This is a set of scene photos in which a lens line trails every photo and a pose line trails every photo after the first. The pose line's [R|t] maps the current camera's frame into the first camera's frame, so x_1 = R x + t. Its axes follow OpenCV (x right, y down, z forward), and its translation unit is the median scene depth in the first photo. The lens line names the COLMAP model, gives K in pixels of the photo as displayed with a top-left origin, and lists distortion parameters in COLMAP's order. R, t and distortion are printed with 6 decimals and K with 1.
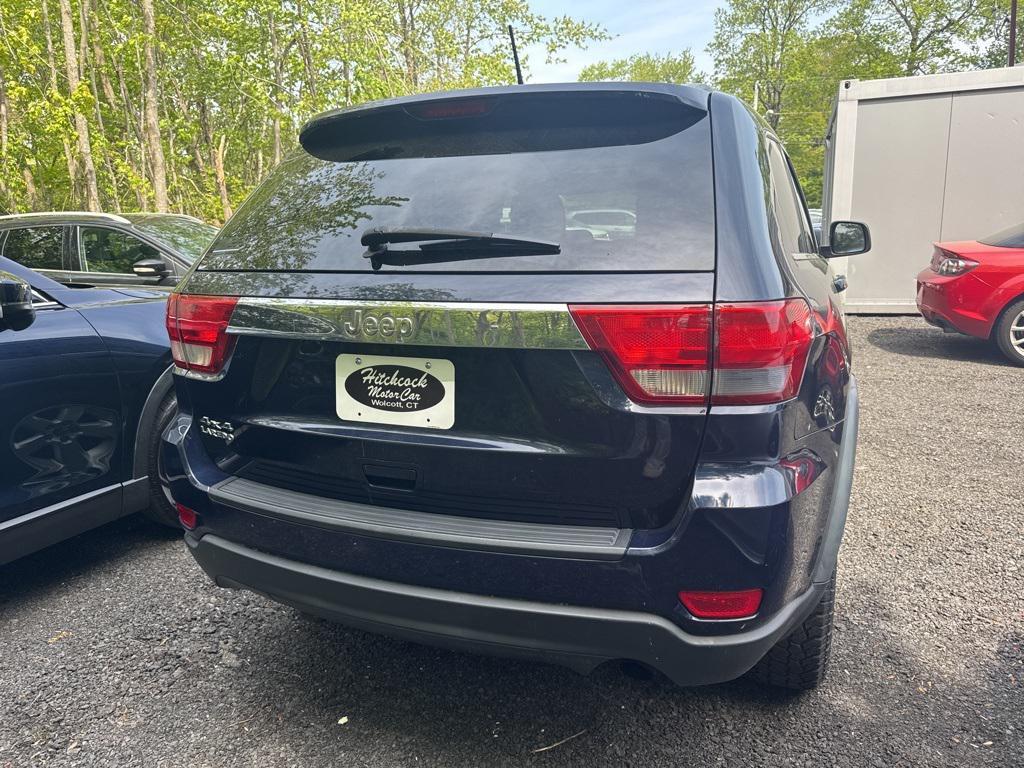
lens RADIAL K [[708.2, 0, 506.2], [0, 708.2, 404.8], [0, 0, 1]] dist [0.051106, -0.055697]
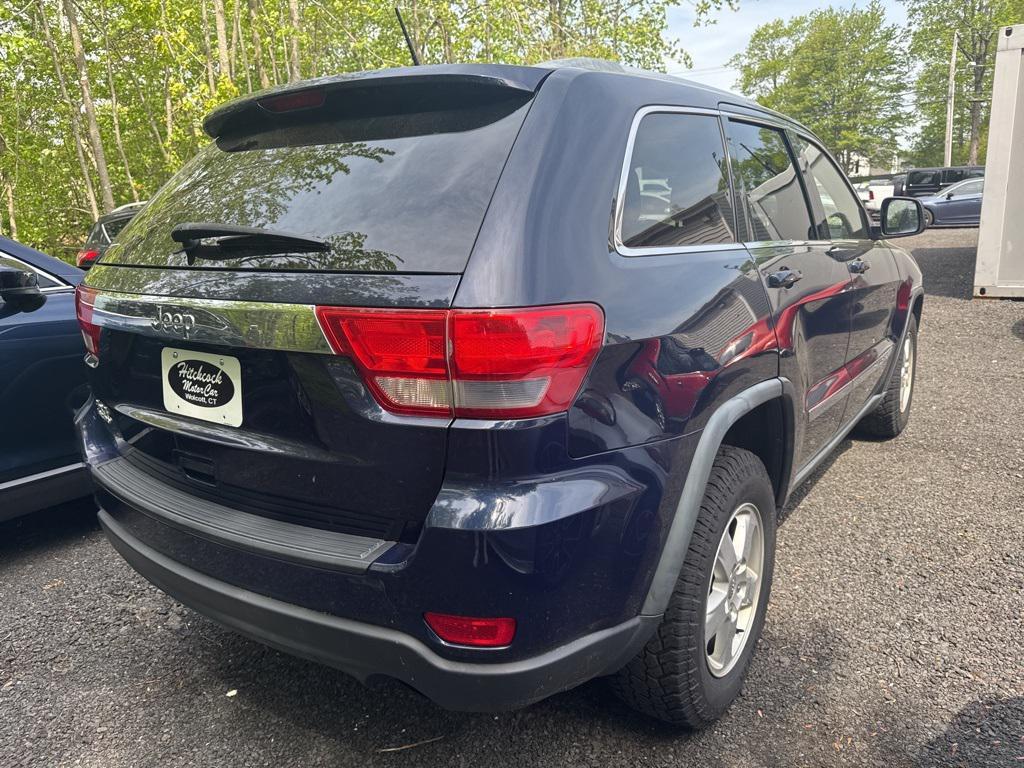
lens RADIAL K [[714.2, 0, 512.0], [0, 714.2, 399.2], [0, 0, 1]] dist [0.003050, -0.000326]
pose [[0.975180, 0.043922, -0.217015, 0.478482], [-0.037982, 0.998783, 0.031469, -0.047695], [0.218133, -0.022445, 0.975661, 0.096021]]
